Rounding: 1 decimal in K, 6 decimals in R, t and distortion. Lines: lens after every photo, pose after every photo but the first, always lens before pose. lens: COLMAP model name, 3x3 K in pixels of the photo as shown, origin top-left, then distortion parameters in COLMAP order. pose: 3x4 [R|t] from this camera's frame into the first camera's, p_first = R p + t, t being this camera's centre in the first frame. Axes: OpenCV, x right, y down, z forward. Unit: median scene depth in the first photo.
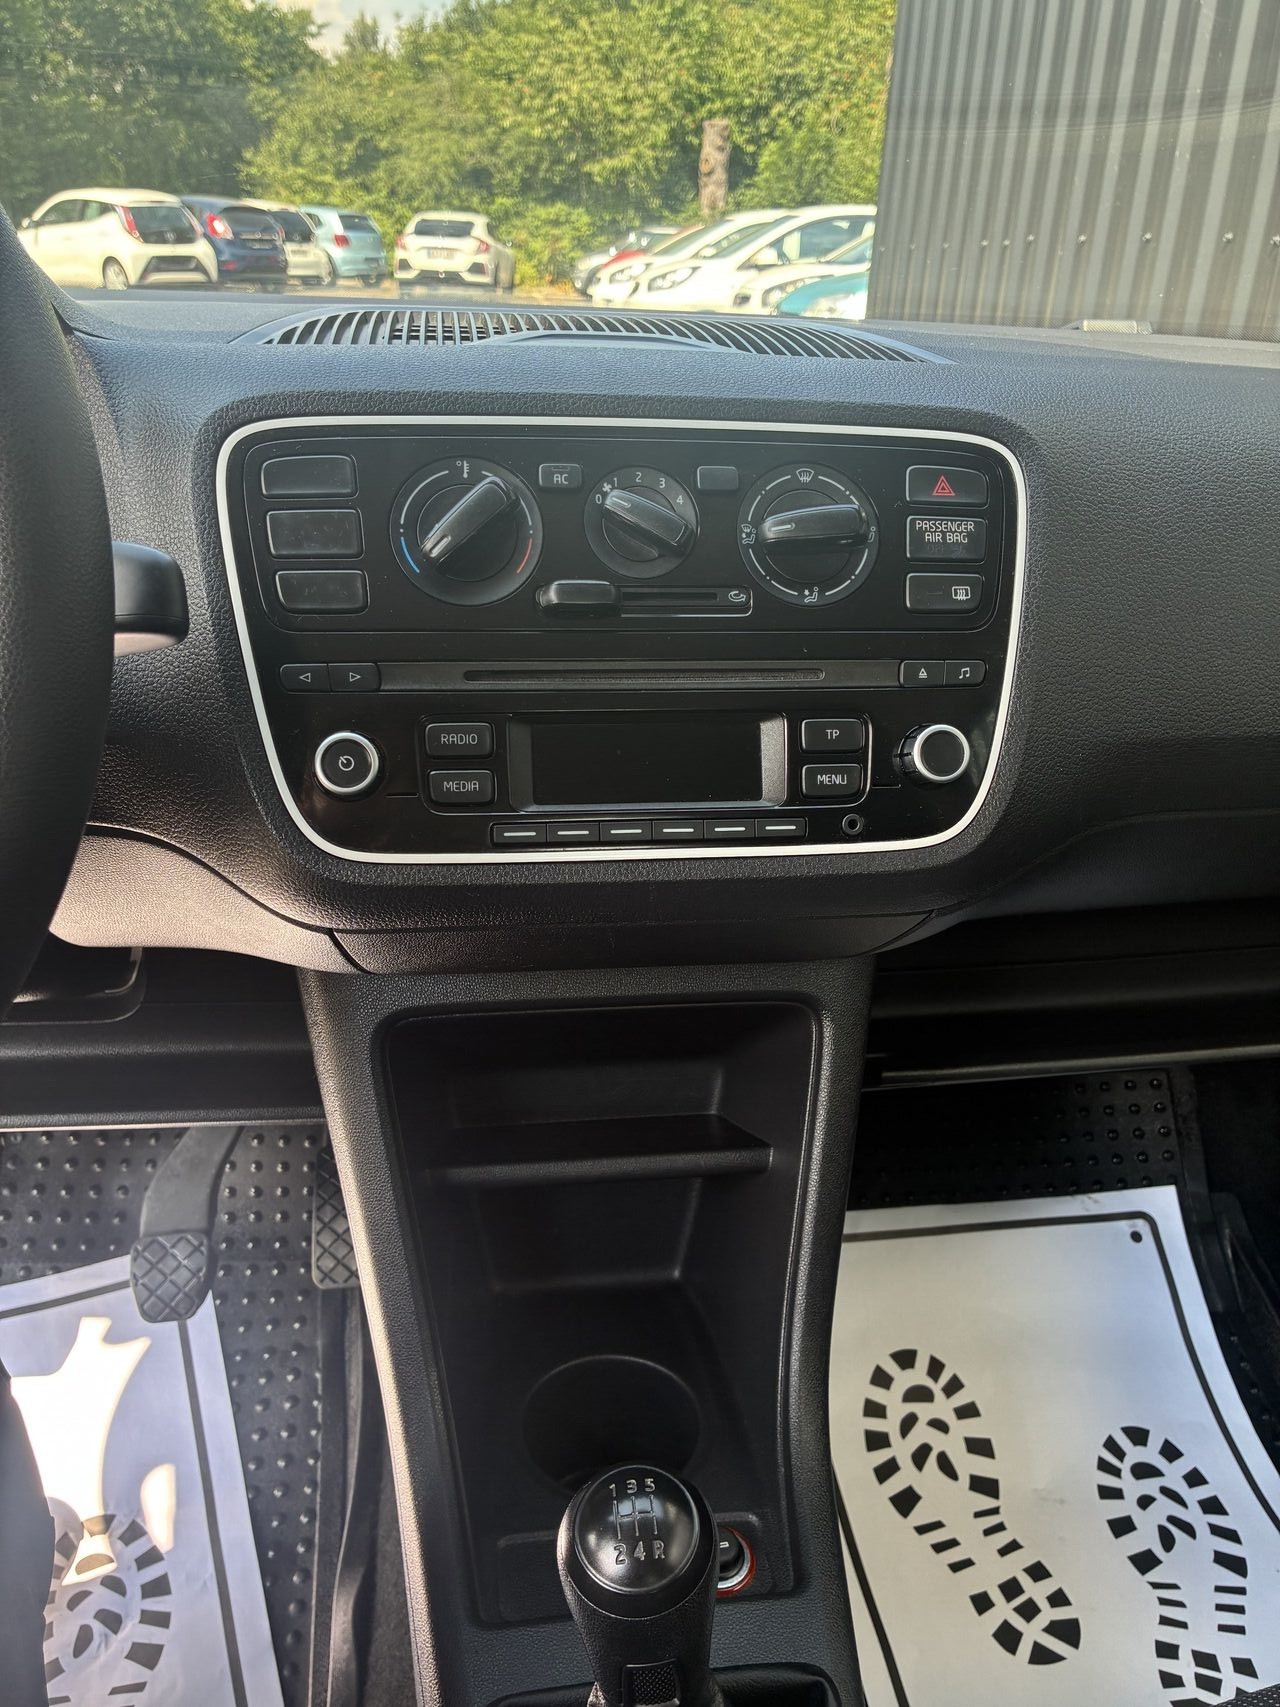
lens RADIAL K [[1291.0, 0, 641.2], [0, 1291.0, 868.8], [0, 0, 1]] dist [0.097909, -0.140394]
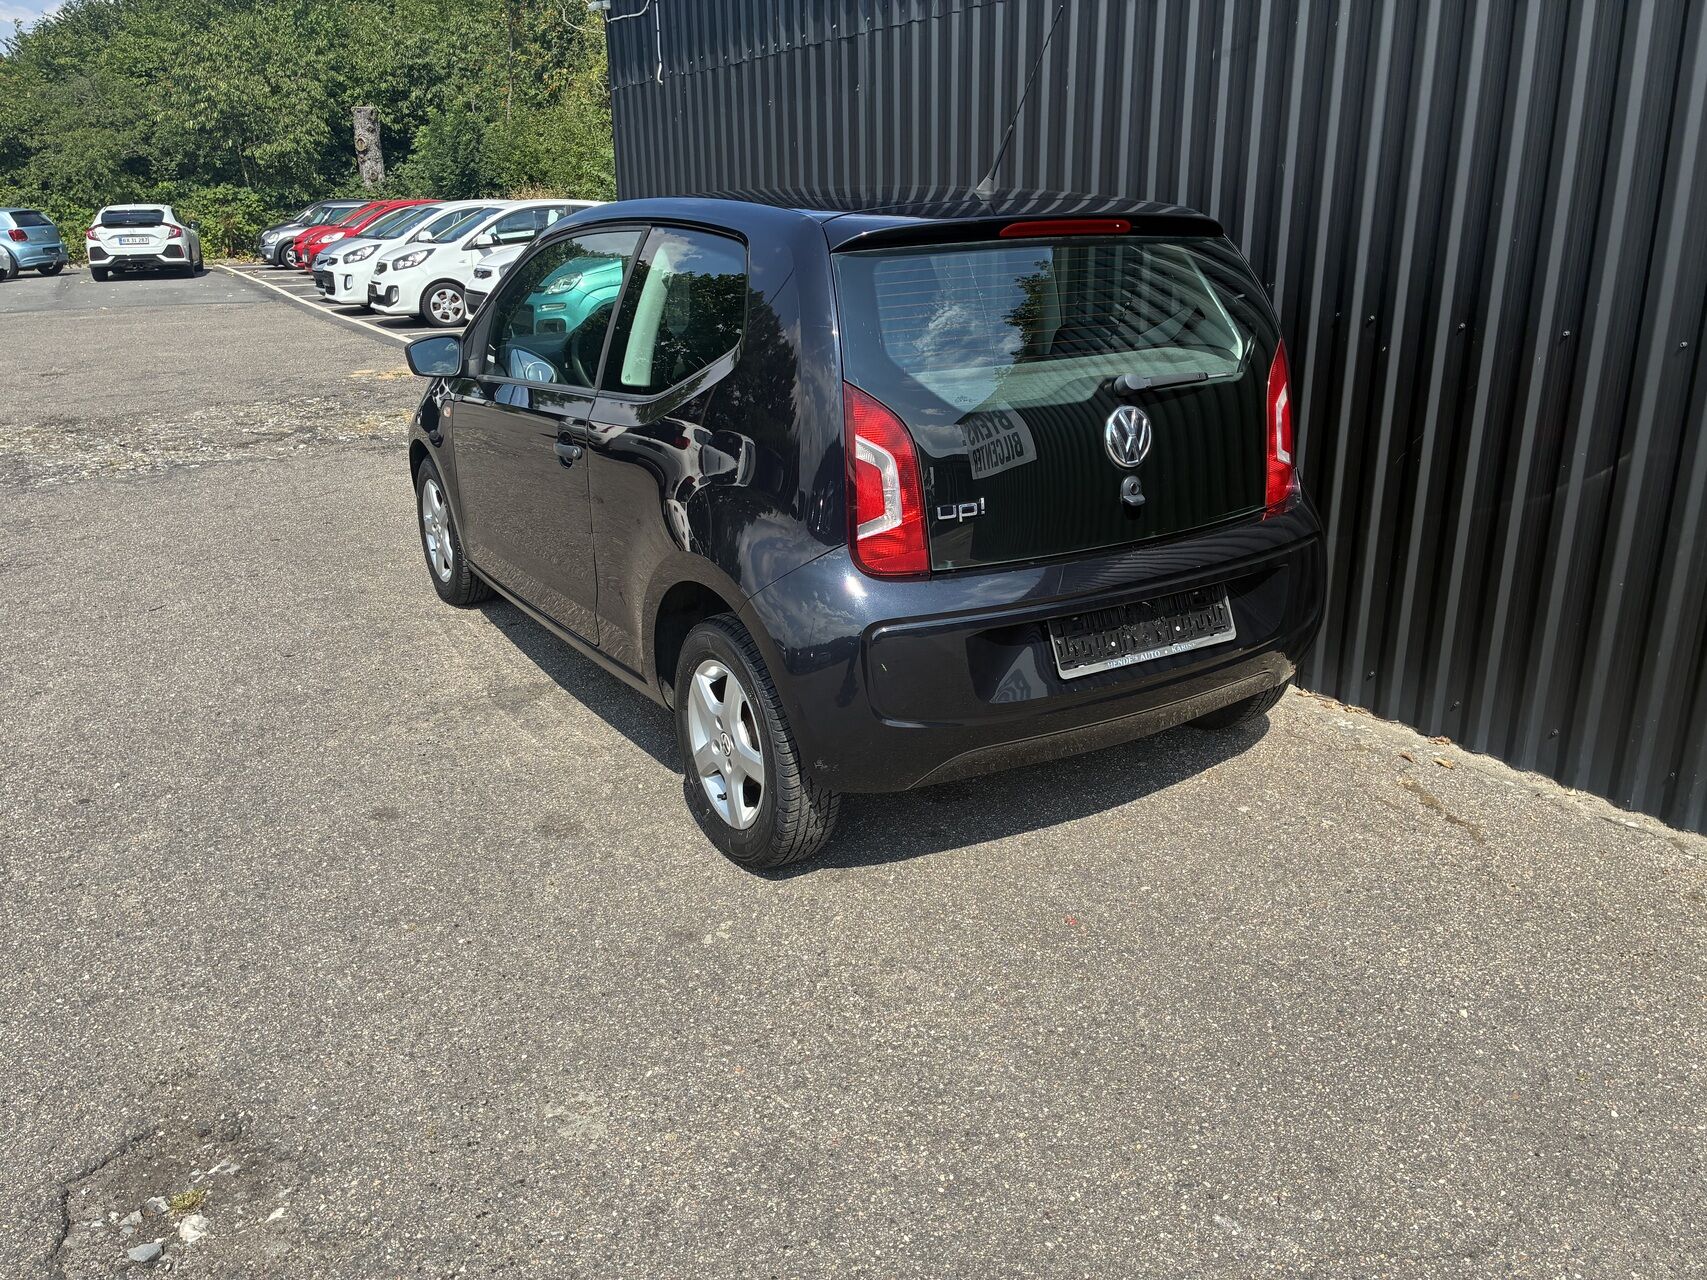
lens RADIAL K [[1291.0, 0, 879.0], [0, 1291.0, 641.1], [0, 0, 1]] dist [0.097909, -0.140394]
pose [[0.910222, -0.183423, 0.371284, -0.044155], [0.222077, 0.972941, -0.063778, 0.044404], [-0.349539, 0.140506, 0.926326, -0.132830]]
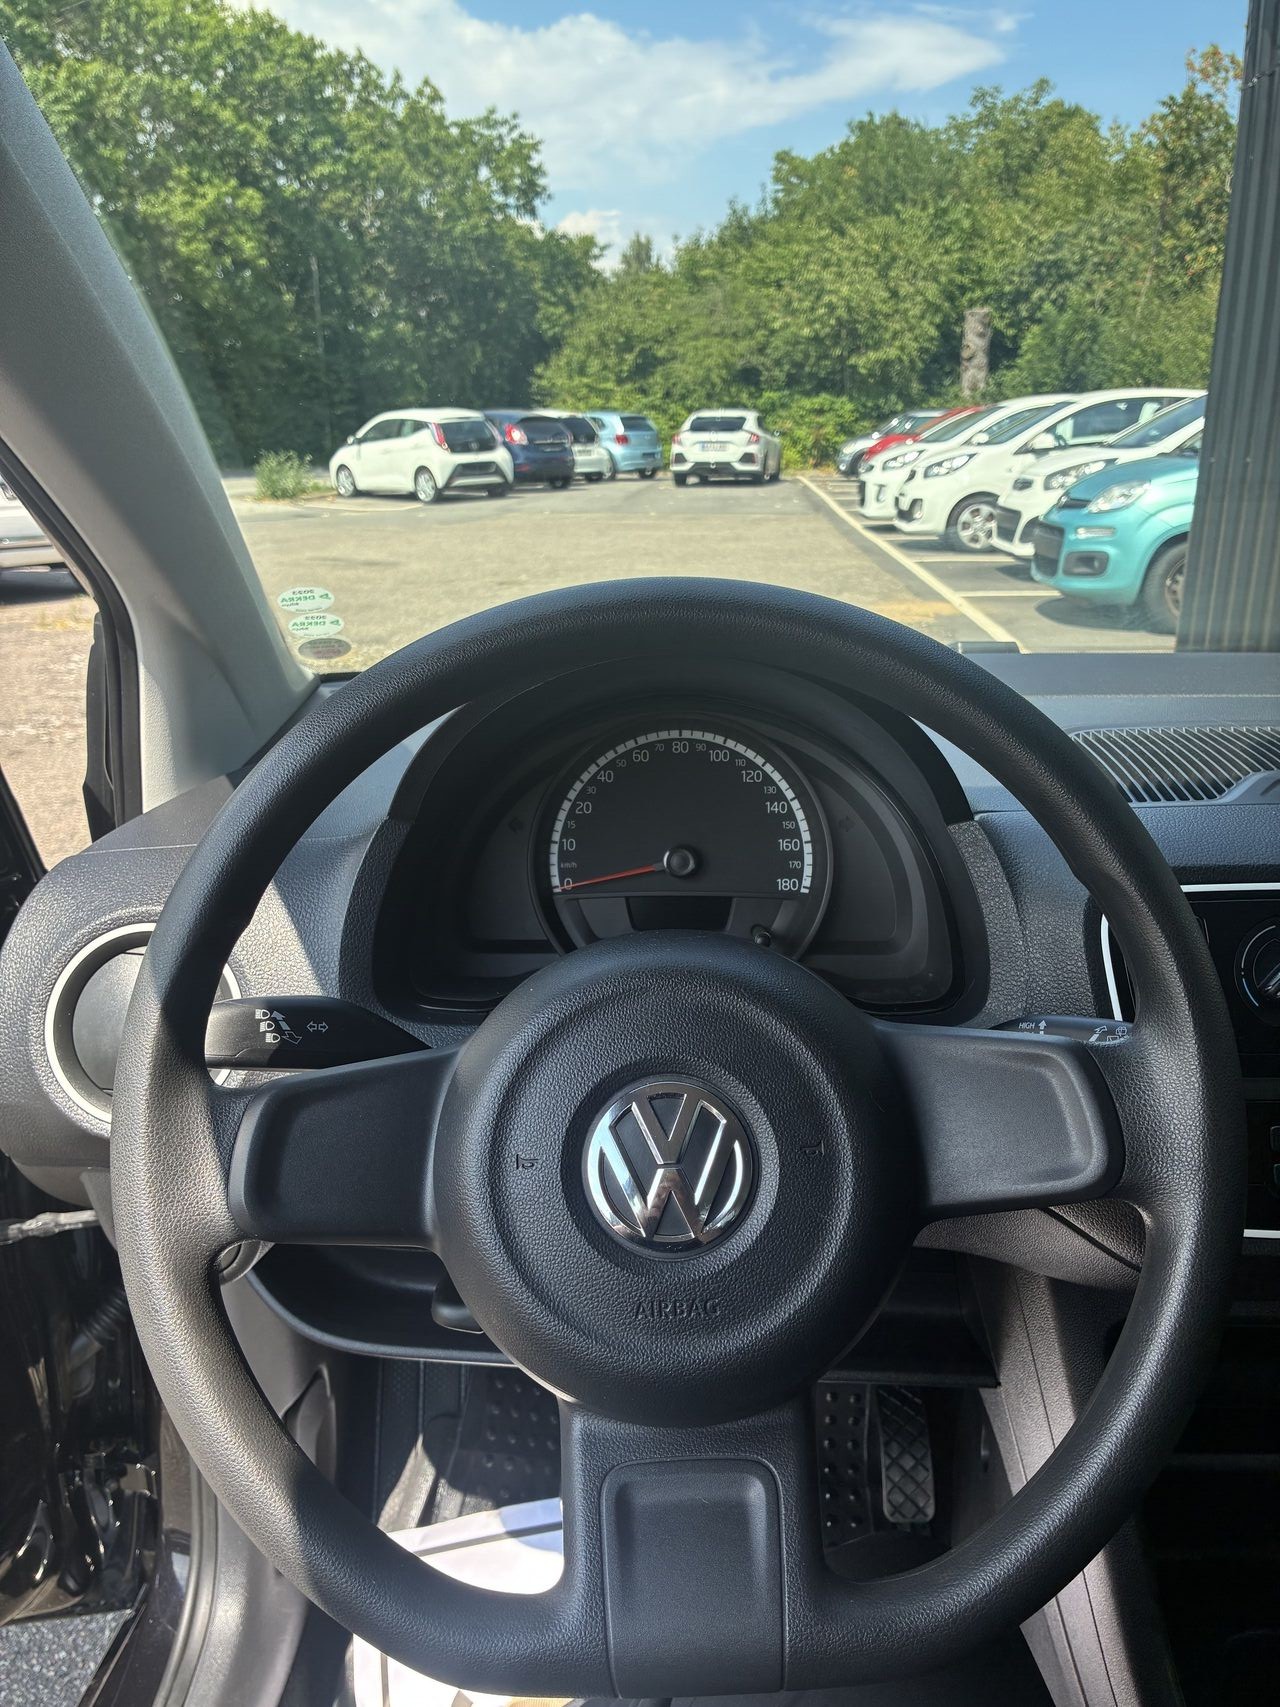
lens RADIAL K [[1307.1, 0, 639.7], [0, 1307.1, 870.1], [0, 0, 1]] dist [0.009528, 0.012087]
pose [[0.982354, 0.009320, -0.186797, -0.008113], [-0.031294, 0.992868, -0.115034, -0.002905], [0.184393, 0.118850, 0.975640, -0.006717]]
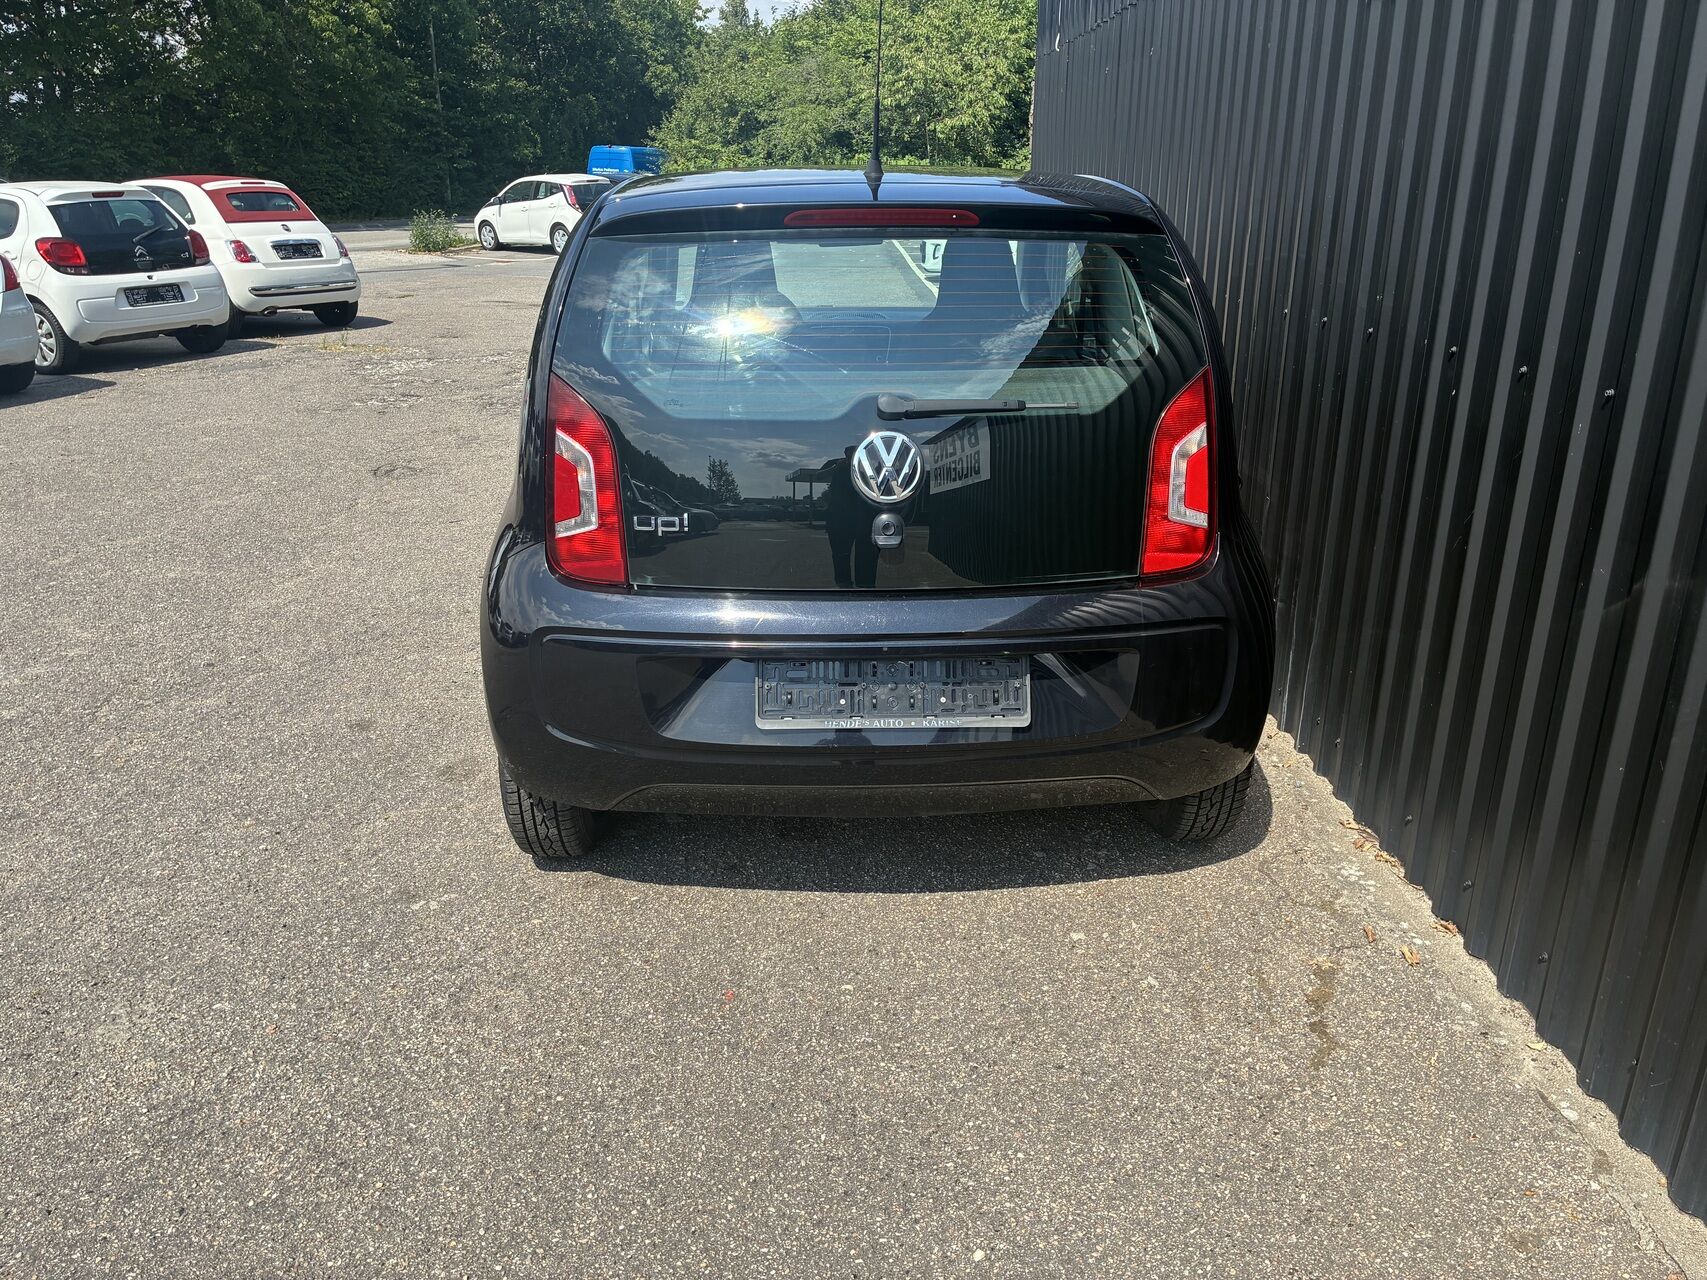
lens RADIAL K [[1307.1, 0, 856.5], [0, 1307.1, 638.6], [0, 0, 1]] dist [0.009528, 0.012087]
pose [[0.993683, -0.010898, -0.111690, 0.018963], [-0.000496, 0.994838, -0.101479, 0.046827], [0.112220, 0.100893, 0.988548, -0.132705]]
